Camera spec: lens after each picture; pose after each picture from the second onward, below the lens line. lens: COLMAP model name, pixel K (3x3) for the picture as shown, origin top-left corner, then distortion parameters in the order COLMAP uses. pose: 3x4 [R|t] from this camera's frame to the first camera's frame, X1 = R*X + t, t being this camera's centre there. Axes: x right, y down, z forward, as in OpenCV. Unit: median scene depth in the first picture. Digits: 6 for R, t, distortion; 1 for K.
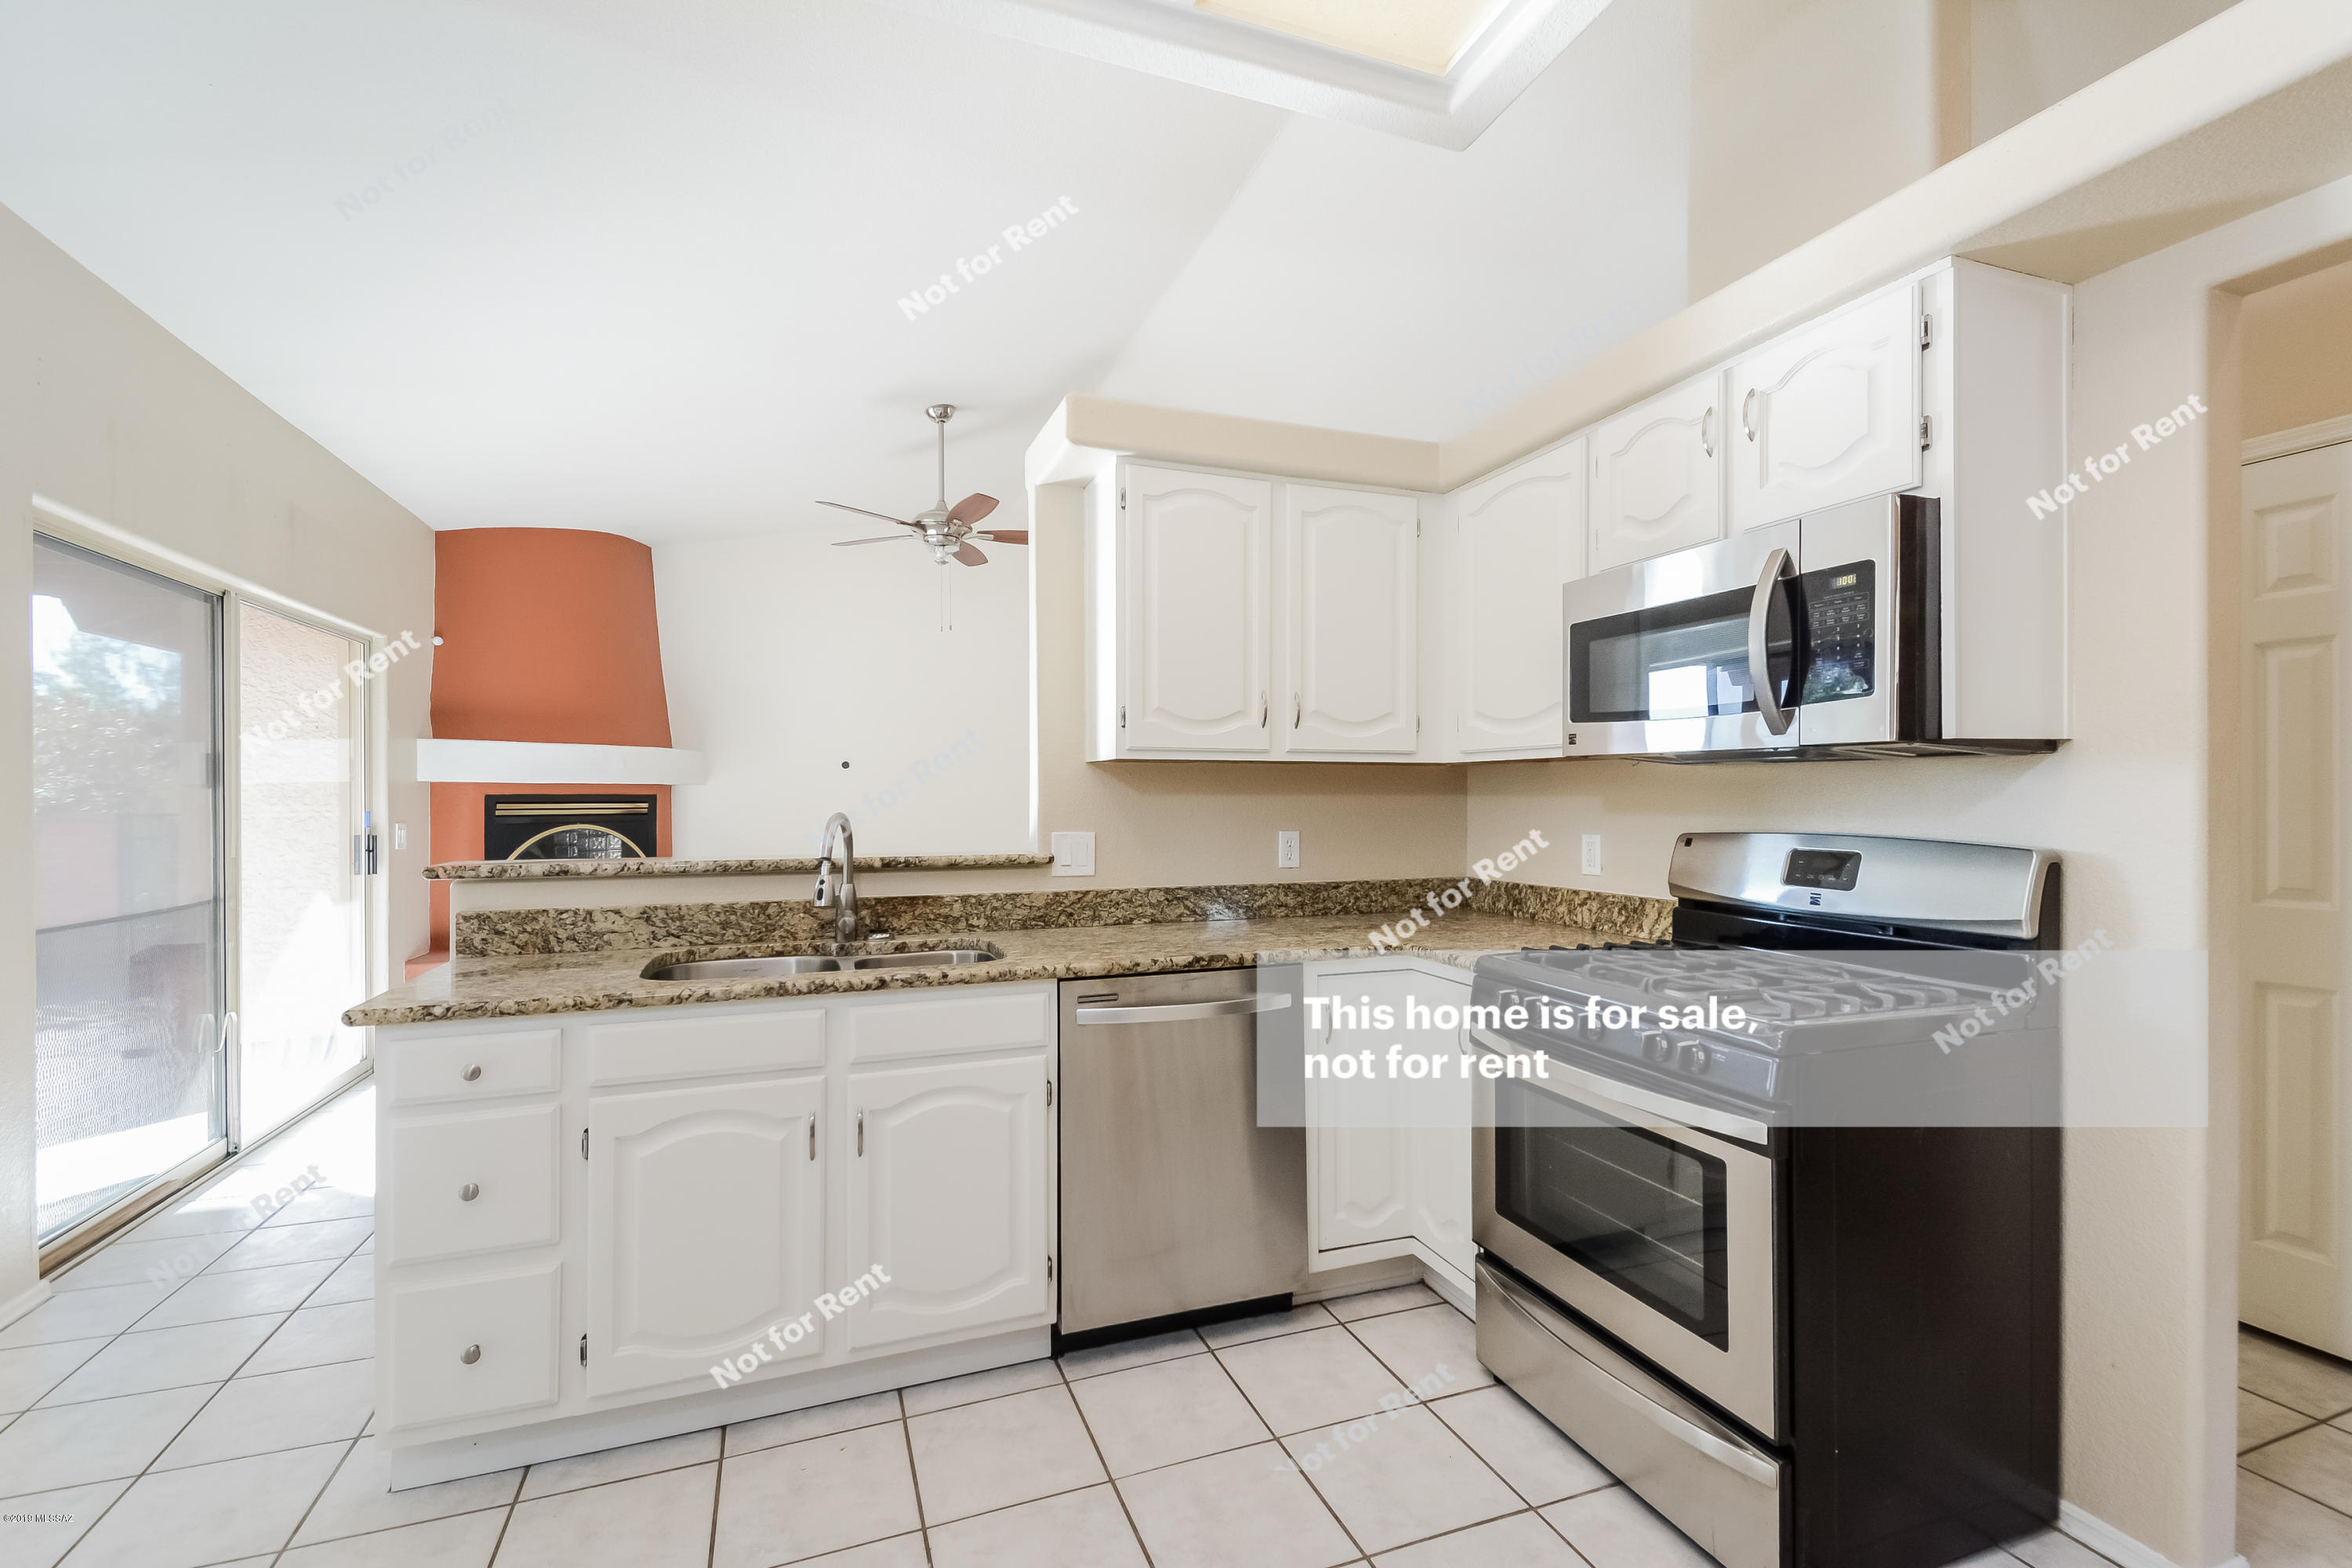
lens RADIAL K [[1019.9, 0, 1193.4], [0, 1019.9, 801.8], [0, 0, 1]] dist [0.006800, -0.006534]
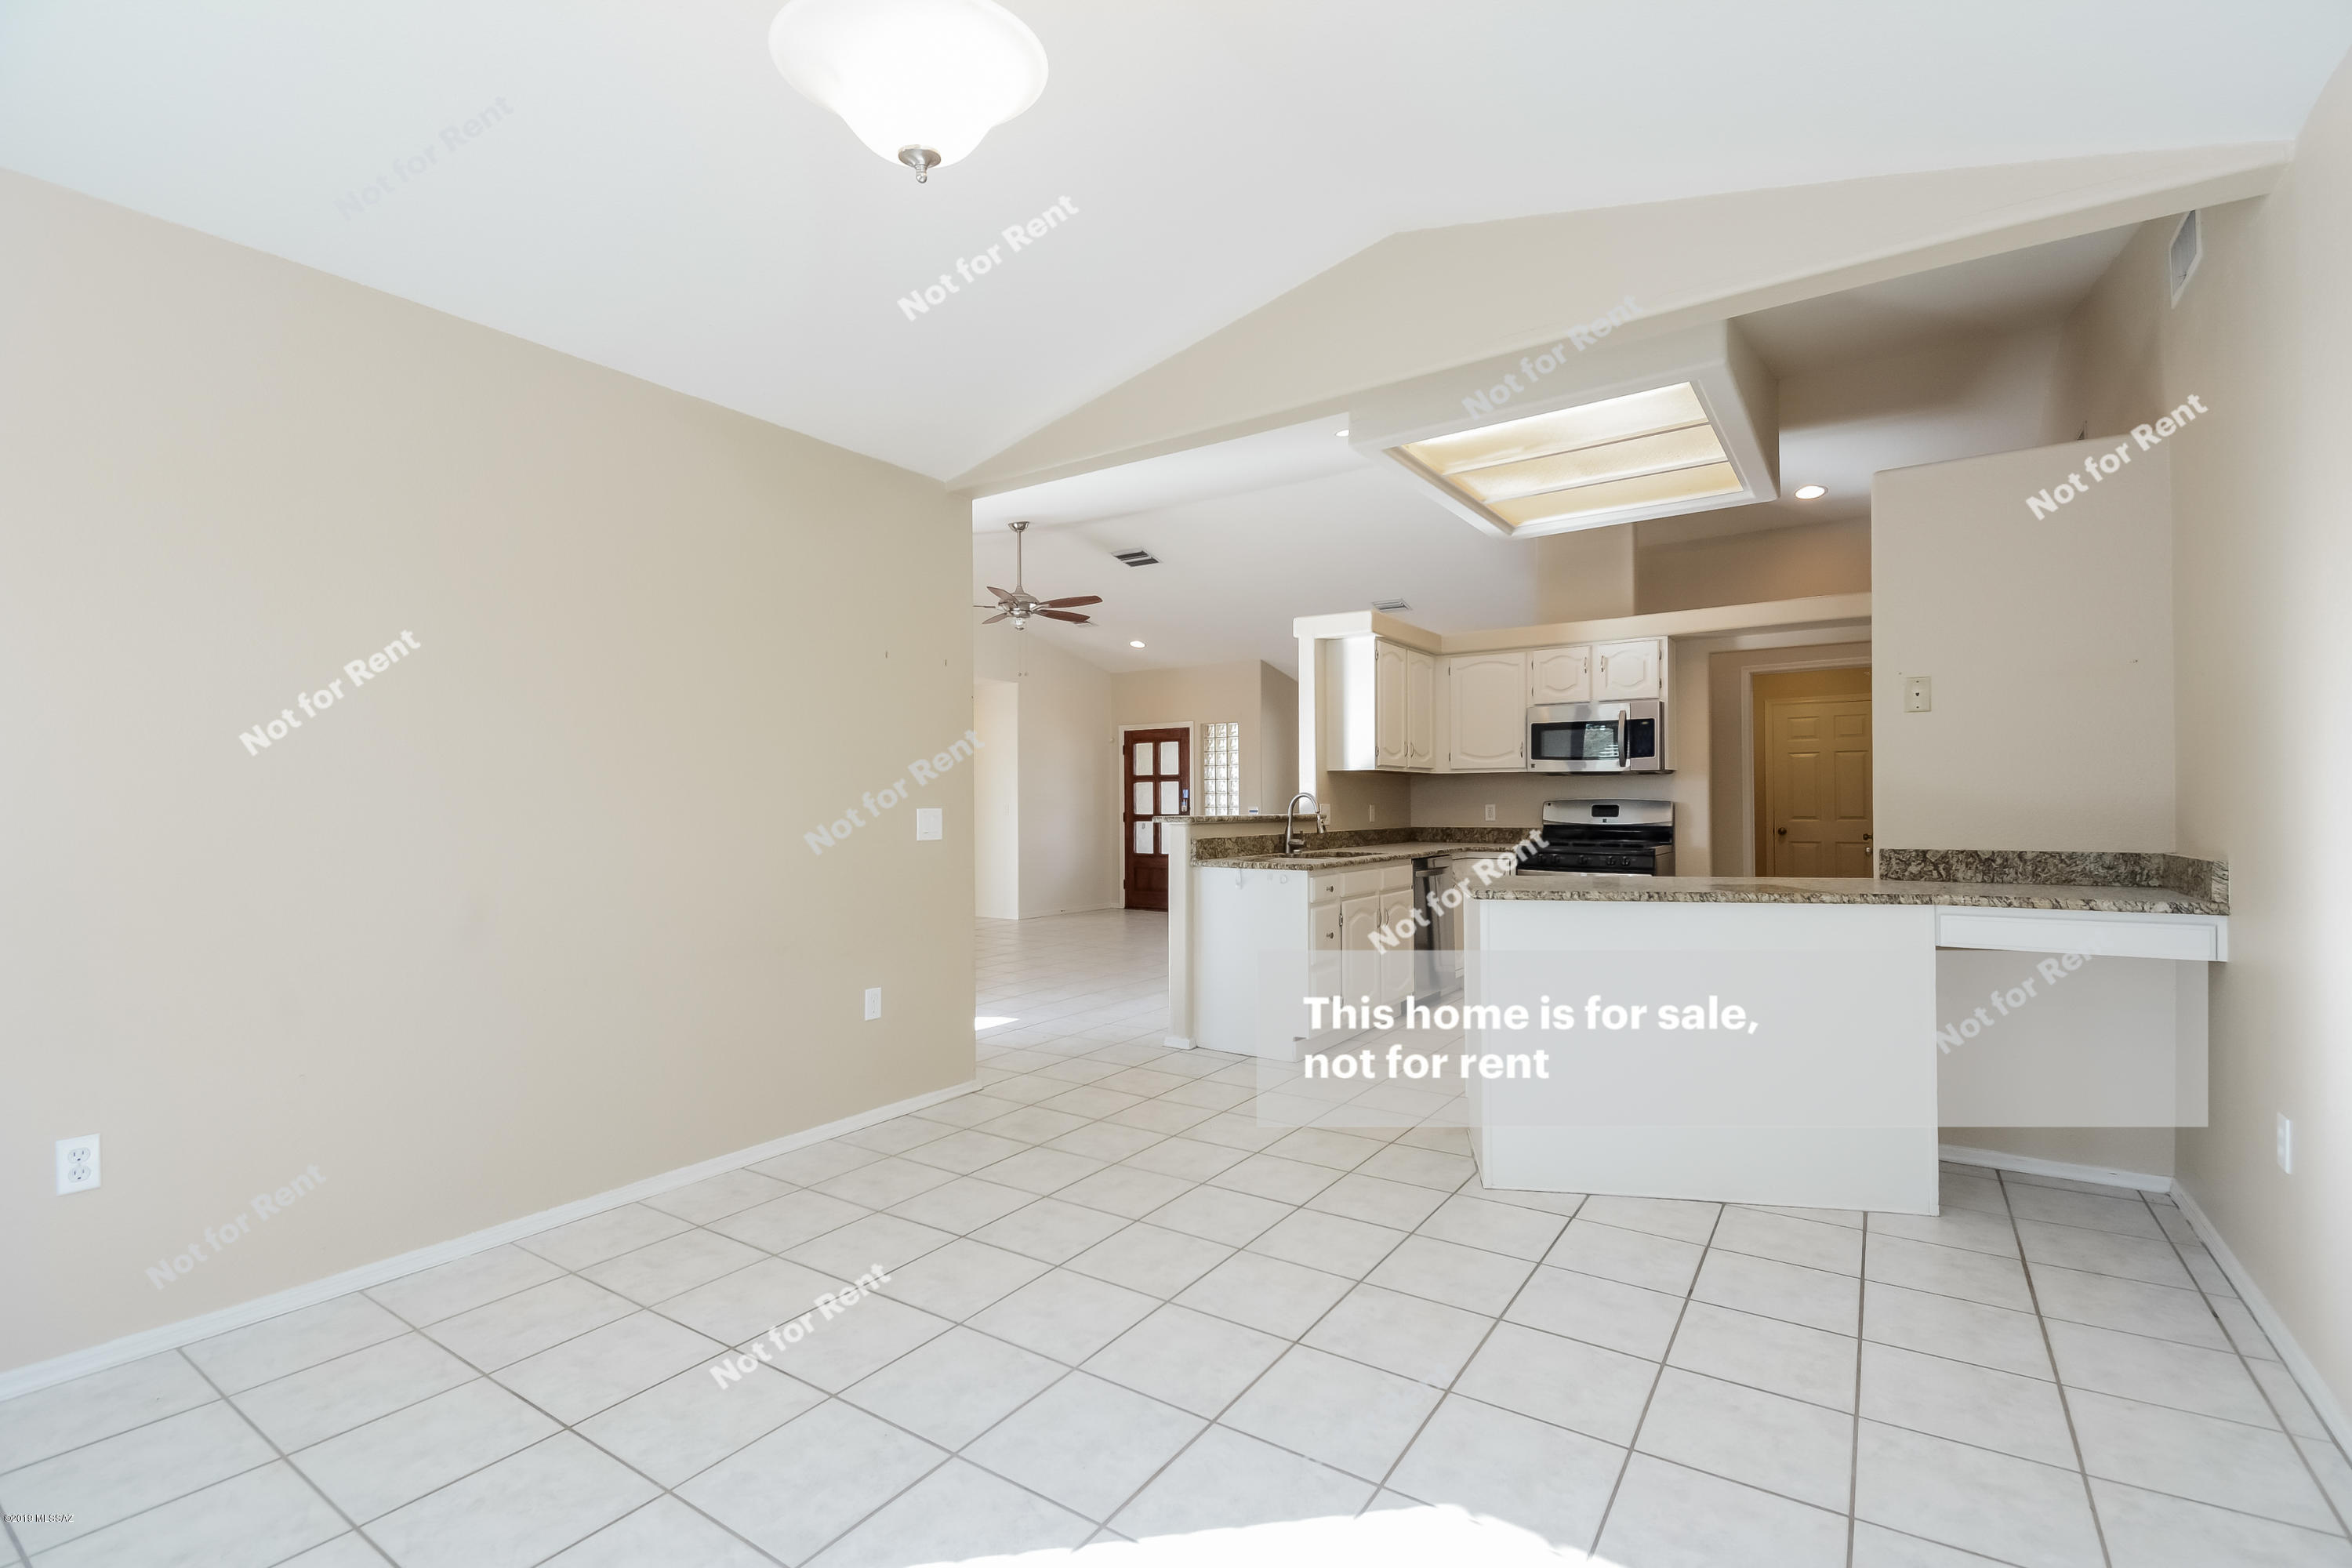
lens RADIAL K [[1019.9, 0, 1180.4], [0, 1019.9, 785.0], [0, 0, 1]] dist [0.006800, -0.006534]
pose [[0.818671, 0.010562, 0.574166, -1.650154], [0.003563, 0.999718, -0.023470, 0.042603], [-0.574252, 0.021259, 0.818402, -0.578945]]
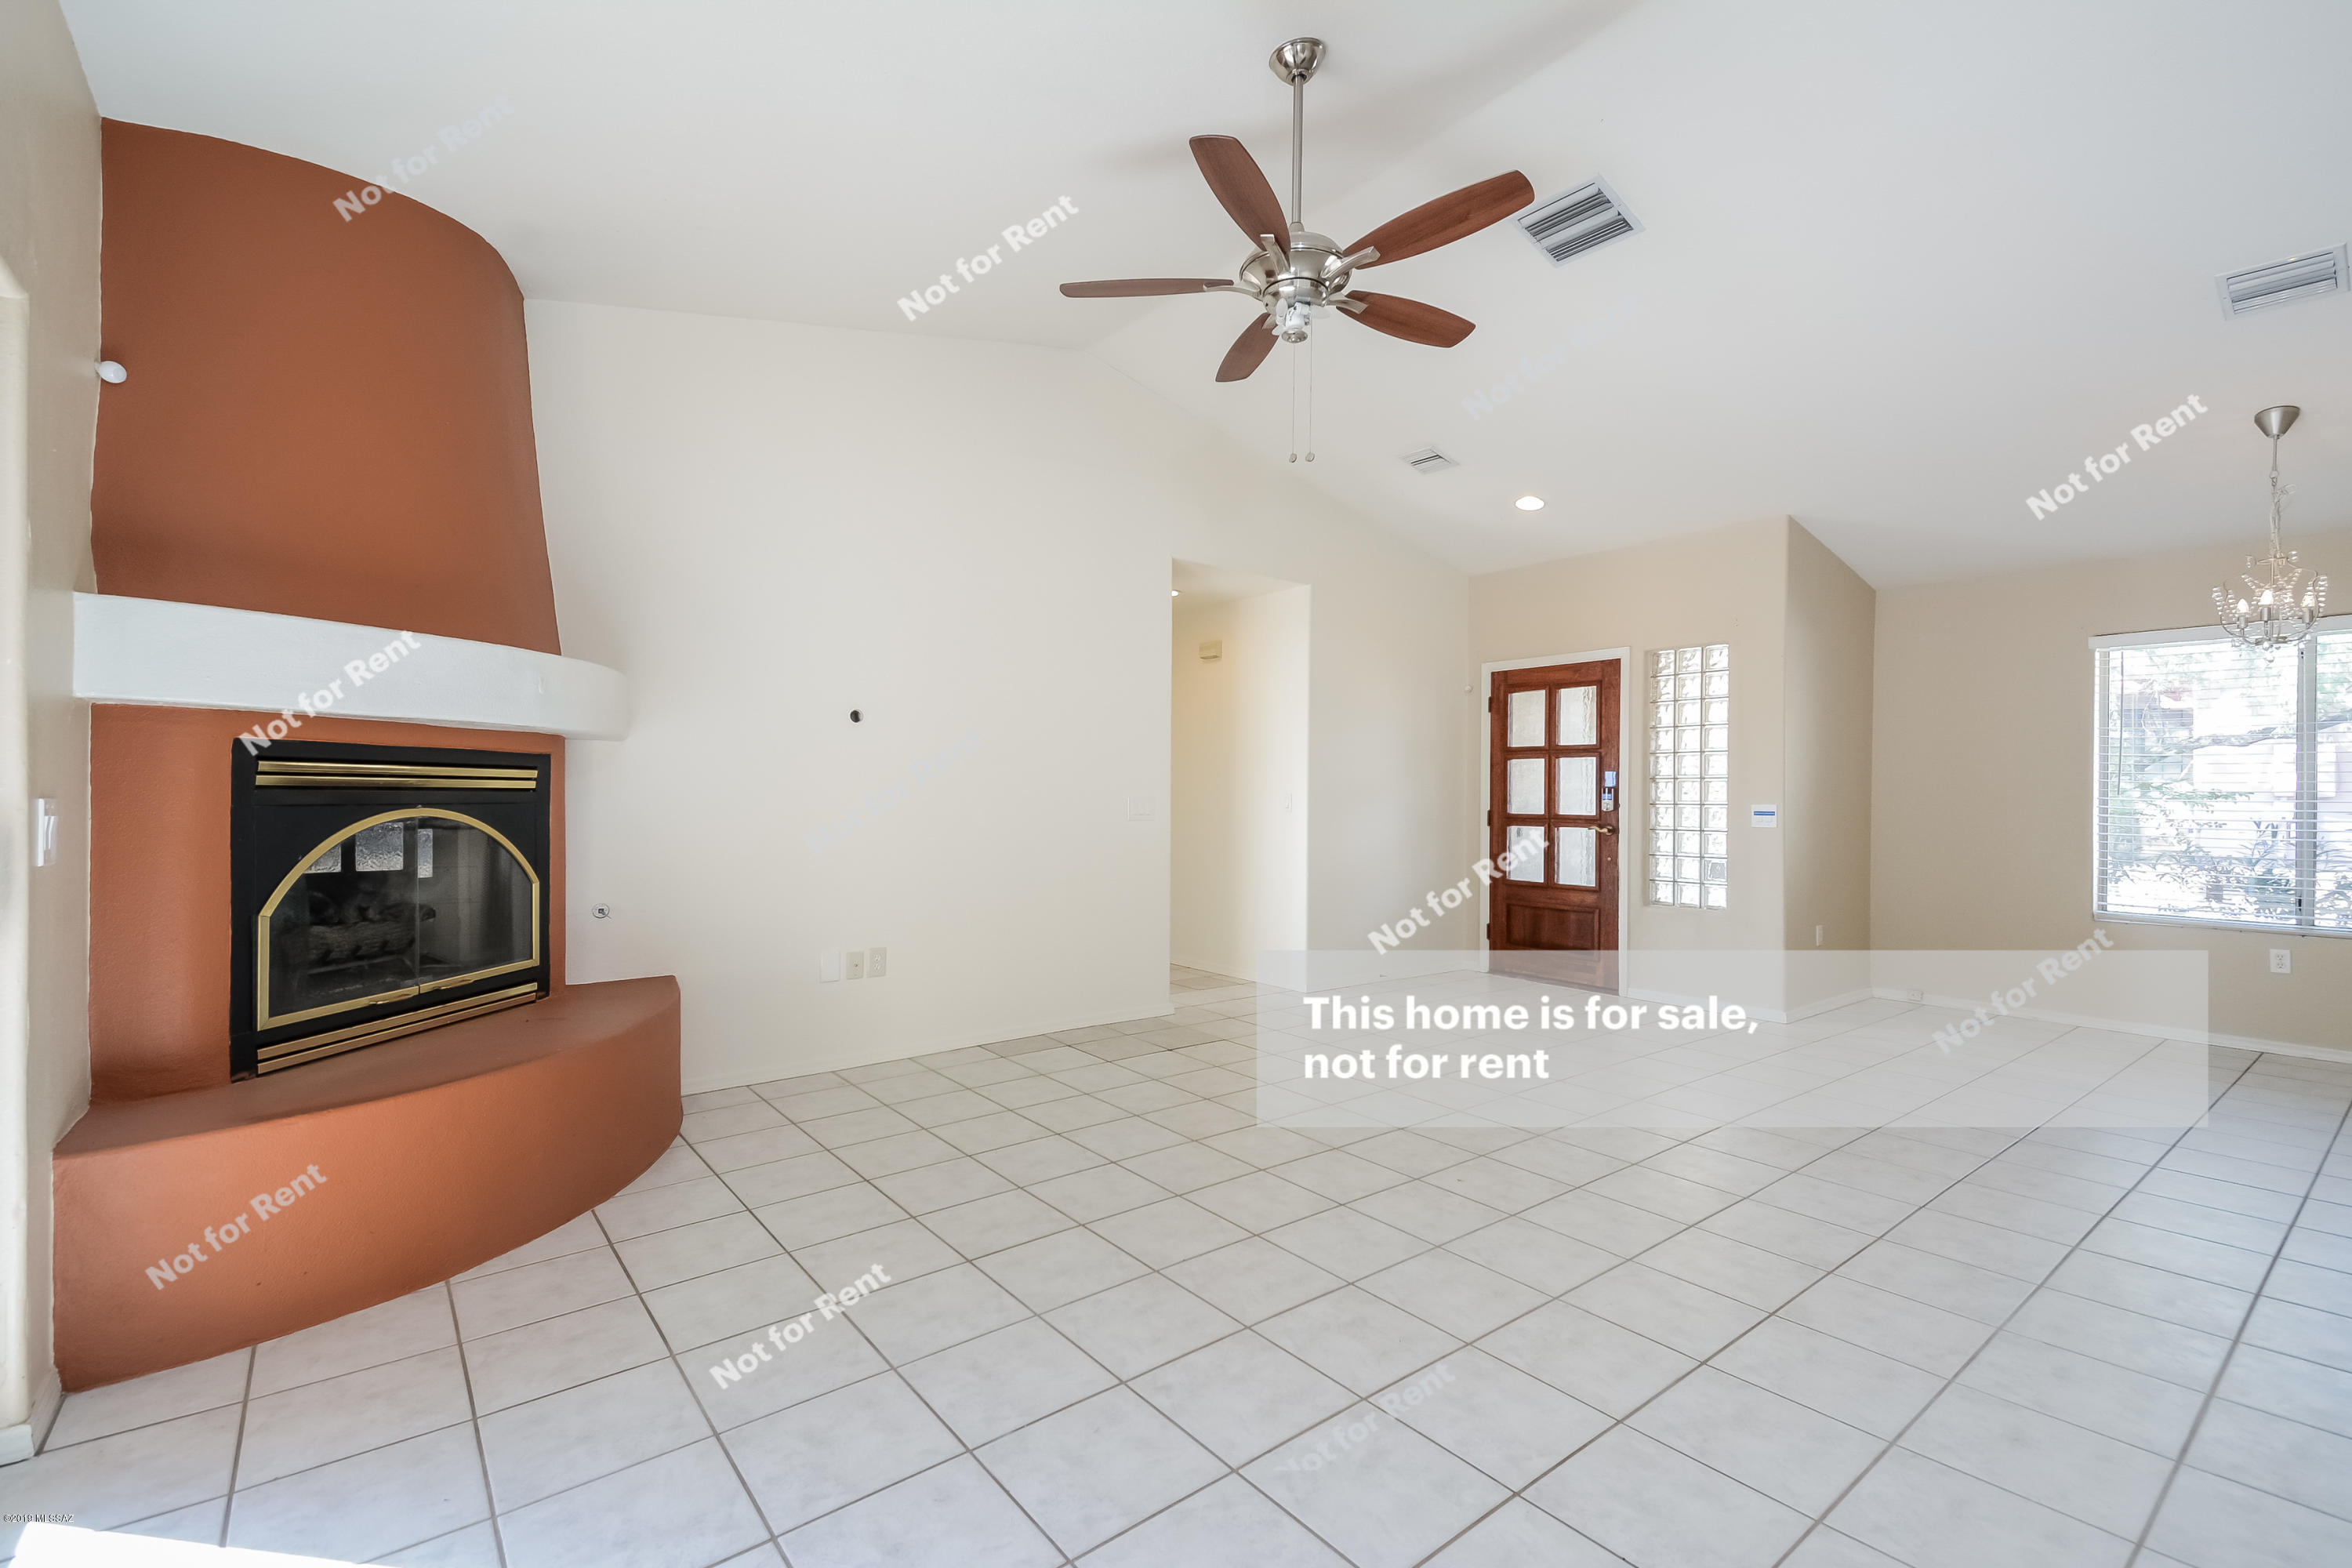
lens RADIAL K [[1019.9, 0, 1181.3], [0, 1019.9, 793.4], [0, 0, 1]] dist [0.006800, -0.006534]
pose [[0.951346, 0.009081, 0.307989, -0.881125], [-0.008035, 0.999957, -0.004666, 0.032027], [-0.308019, 0.001964, 0.951378, 0.912683]]
